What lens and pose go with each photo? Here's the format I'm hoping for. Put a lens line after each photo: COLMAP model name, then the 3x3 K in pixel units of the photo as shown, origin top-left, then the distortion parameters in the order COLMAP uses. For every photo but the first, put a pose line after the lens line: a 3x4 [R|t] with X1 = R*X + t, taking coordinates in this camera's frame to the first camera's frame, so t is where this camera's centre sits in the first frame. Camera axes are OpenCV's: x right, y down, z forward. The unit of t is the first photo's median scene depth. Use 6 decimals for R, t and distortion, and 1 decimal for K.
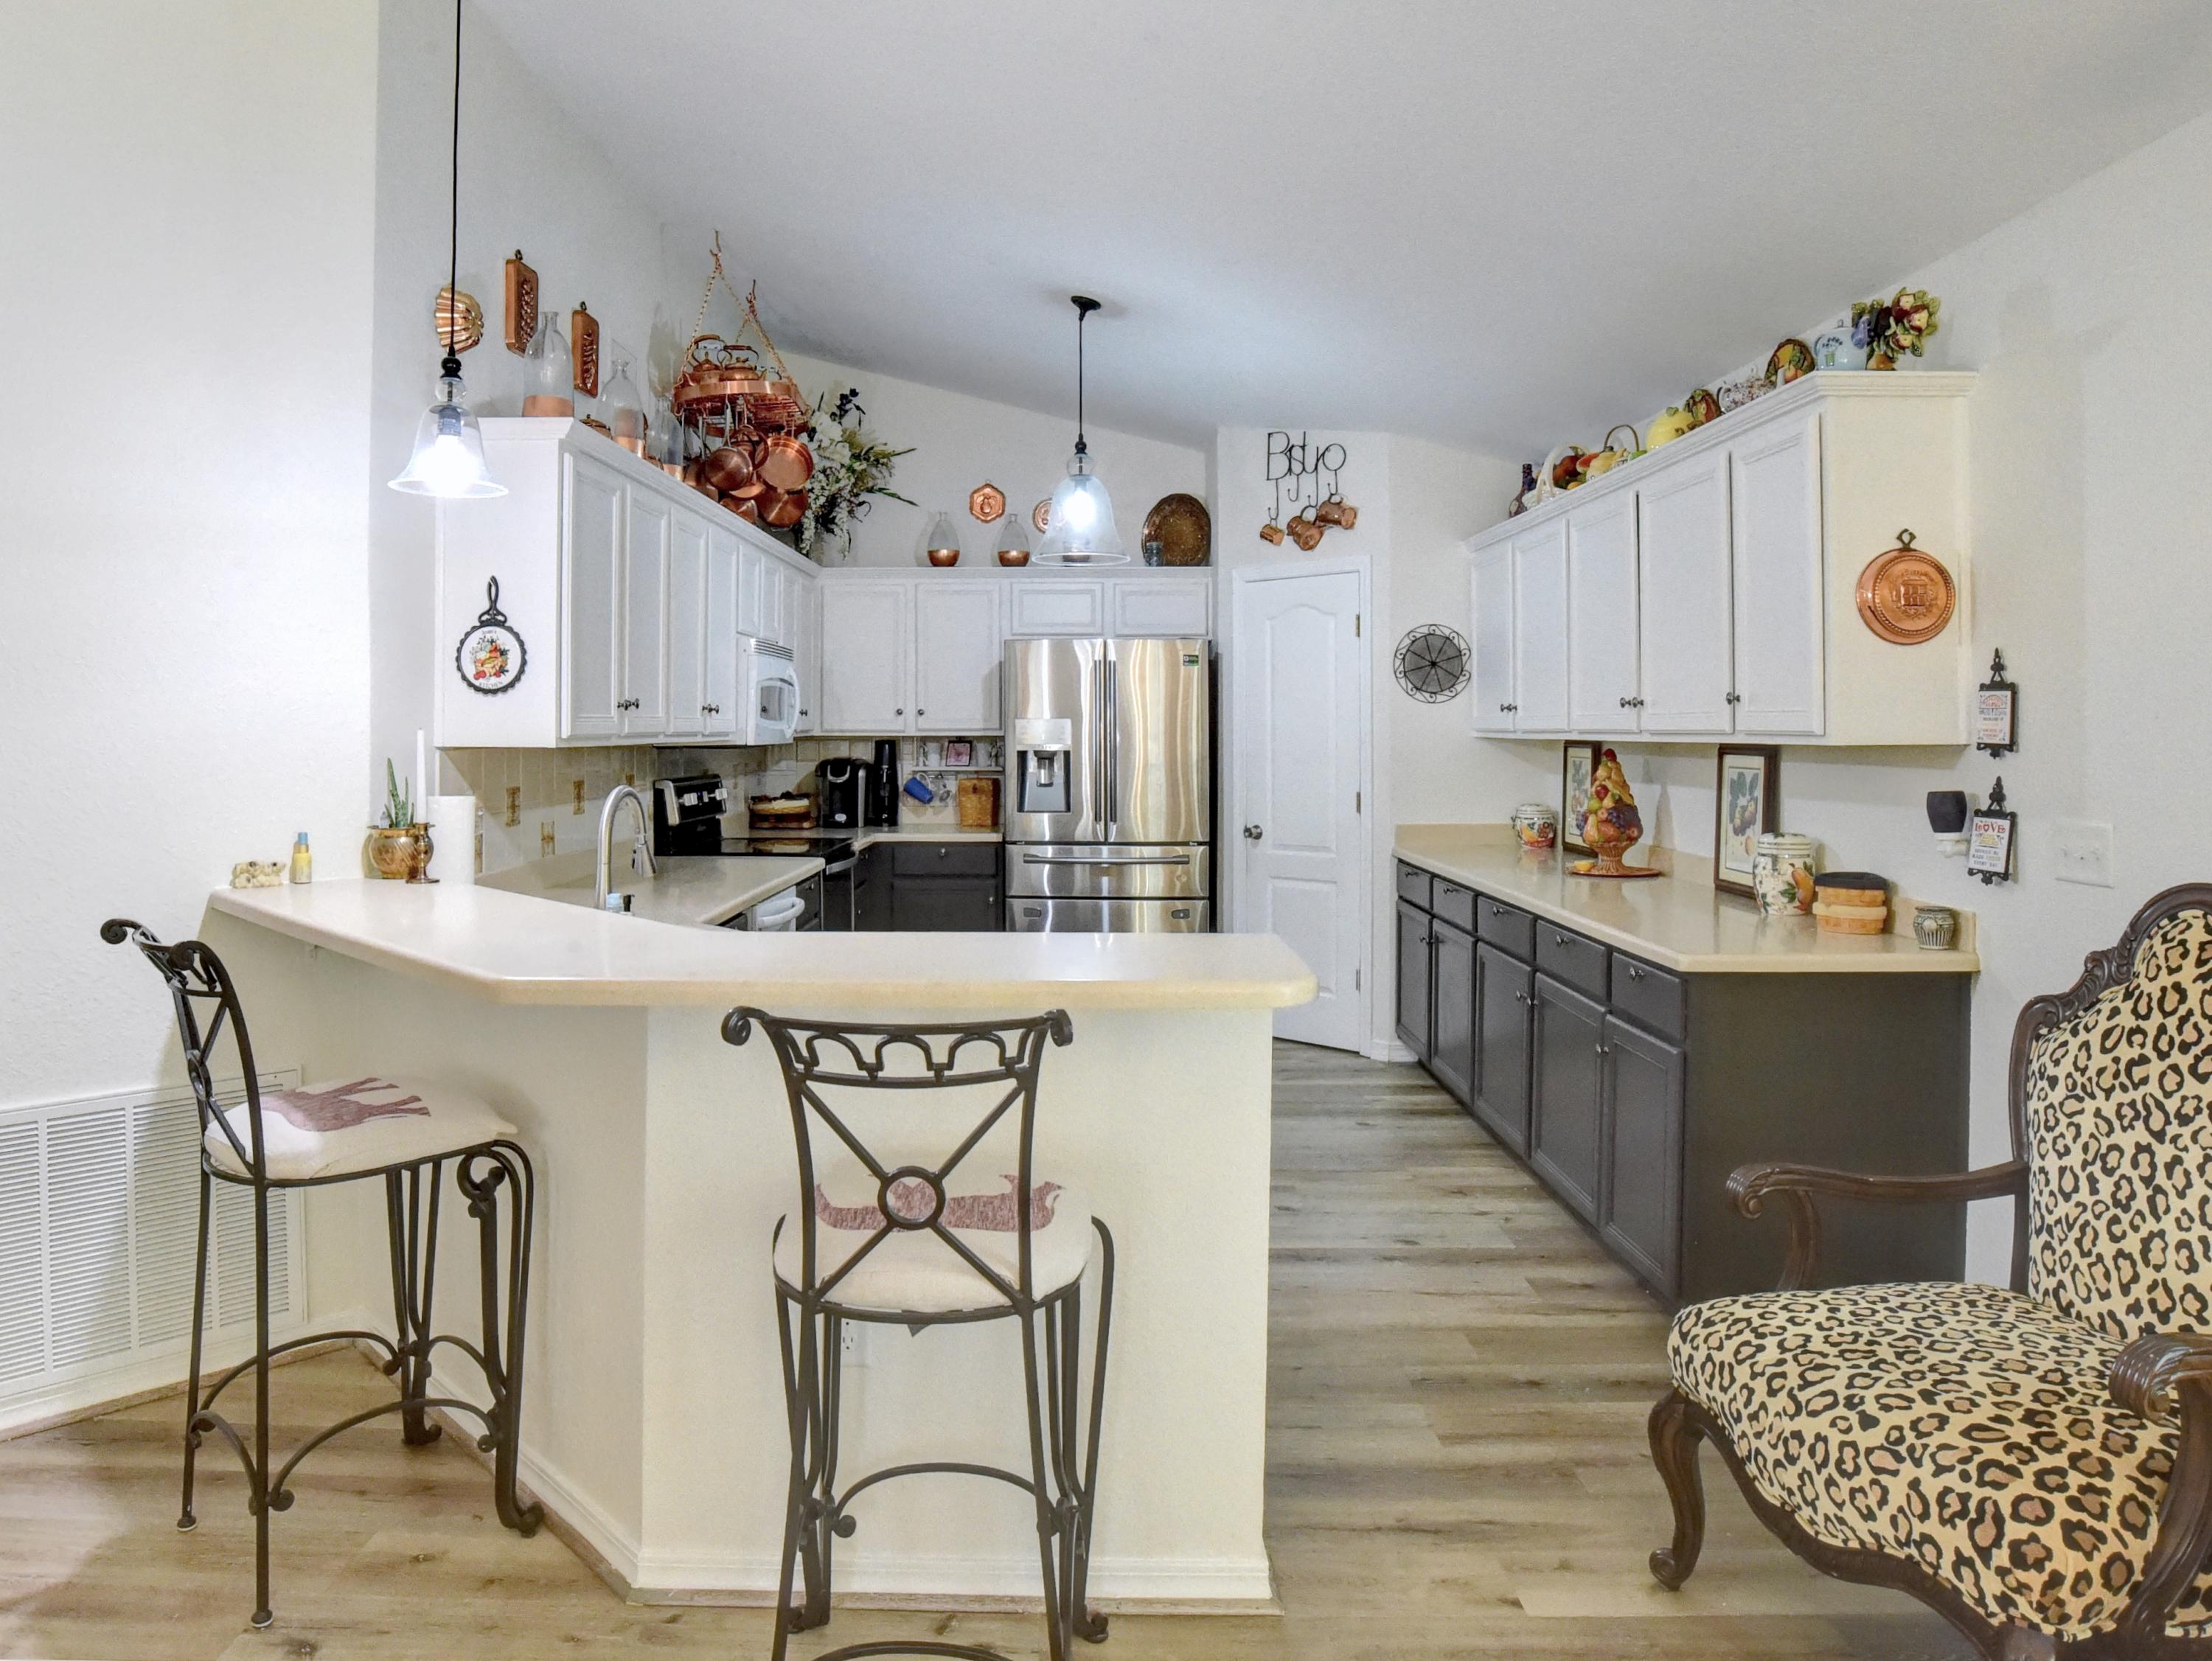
lens RADIAL K [[1310.3, 0, 1102.7], [0, 1310.3, 729.3], [0, 0, 1]] dist [-0.036068, 0.000181]
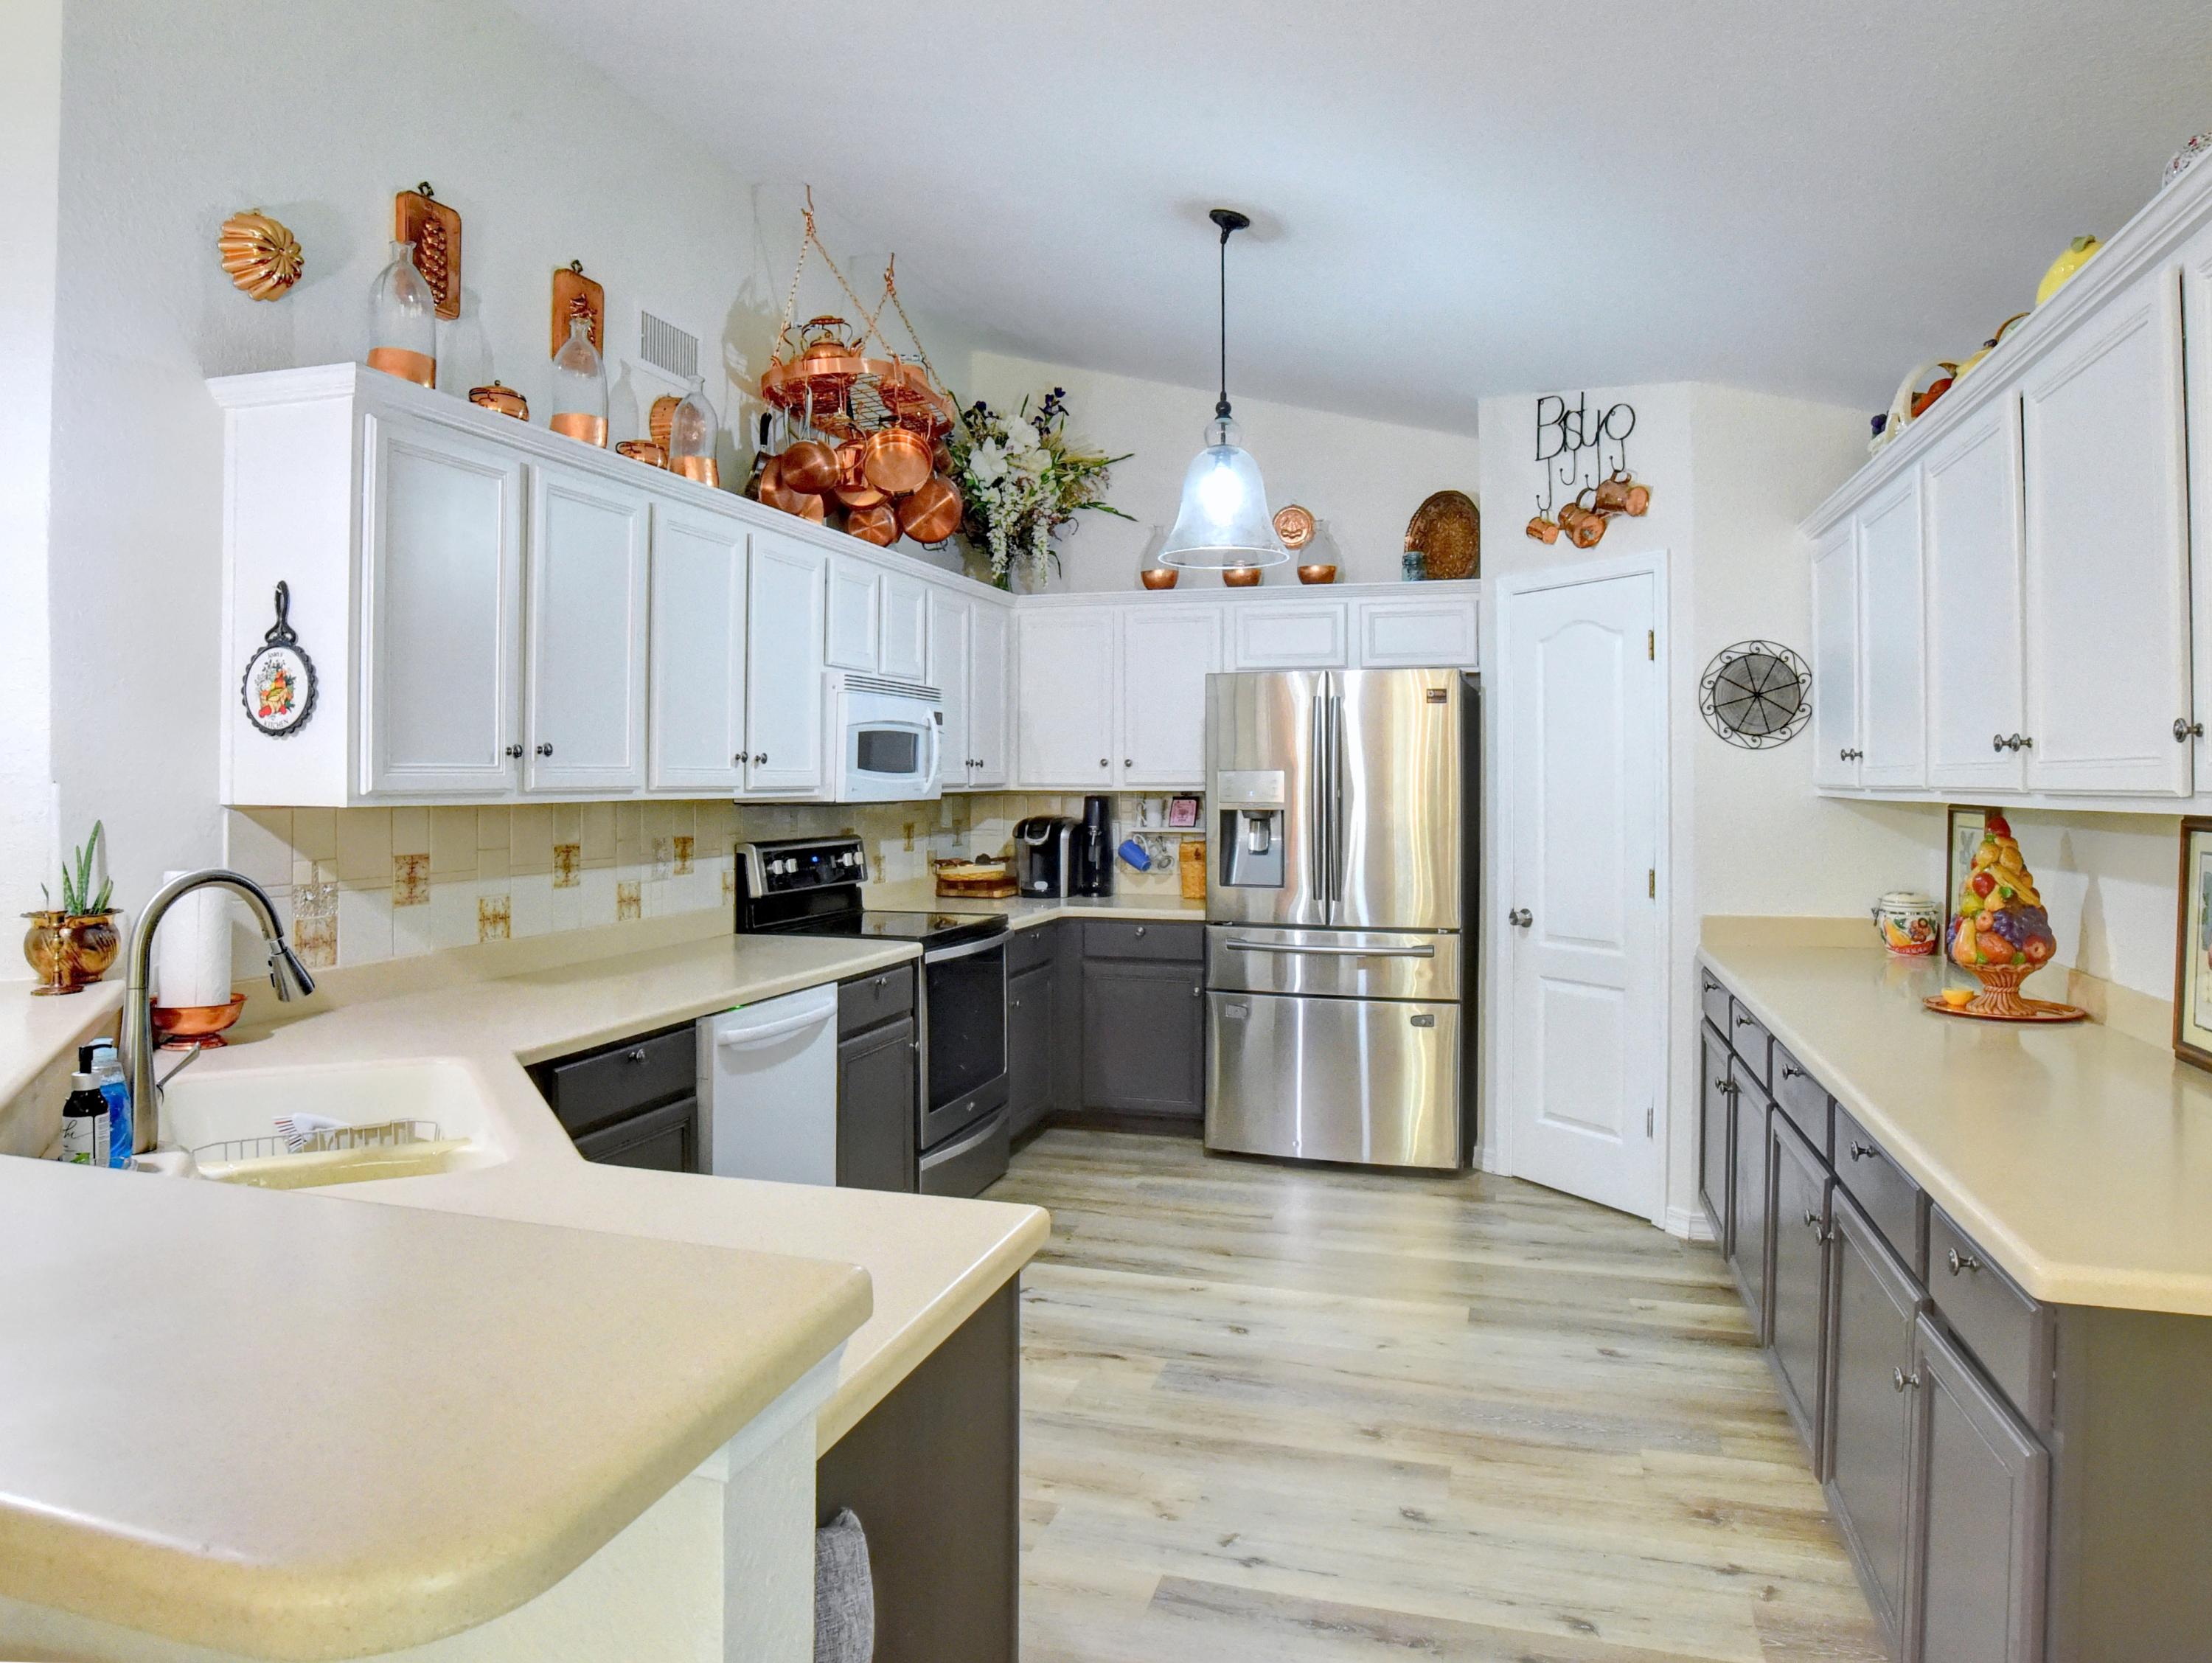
lens RADIAL K [[1383.2, 0, 1106.0], [0, 1383.2, 774.7], [0, 0, 1]] dist [-0.069107, 0.040602]
pose [[0.966415, 0.001441, -0.256984, 0.092271], [-0.002897, 0.999982, -0.005287, -0.000836], [0.256972, 0.005854, 0.966401, 0.165713]]
